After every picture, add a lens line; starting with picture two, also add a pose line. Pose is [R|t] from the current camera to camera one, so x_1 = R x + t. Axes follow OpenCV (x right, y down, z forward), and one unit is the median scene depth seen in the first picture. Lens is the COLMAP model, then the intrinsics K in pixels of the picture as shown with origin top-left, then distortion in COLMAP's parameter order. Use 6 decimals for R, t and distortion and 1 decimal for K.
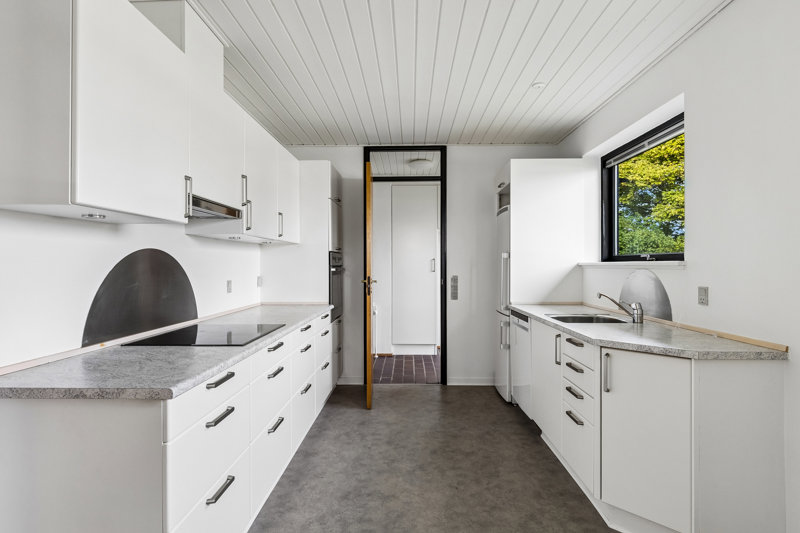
lens RADIAL K [[444.5, 0, 400.0], [0, 444.5, 266.5], [0, 0, 1]] dist [-0.001376, -0.000289]
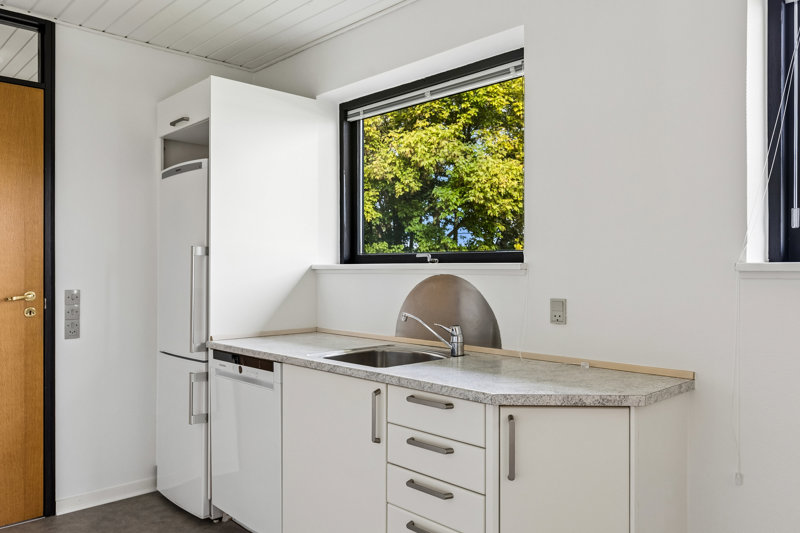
lens RADIAL K [[619.2, 0, 400.5], [0, 619.2, 270.8], [0, 0, 1]] dist [0.007266, -0.000689]
pose [[0.703818, 0.000958, 0.710379, -0.131899], [0.000947, 0.999997, -0.002287, 0.001656], [-0.710379, 0.002283, 0.703815, 0.299114]]
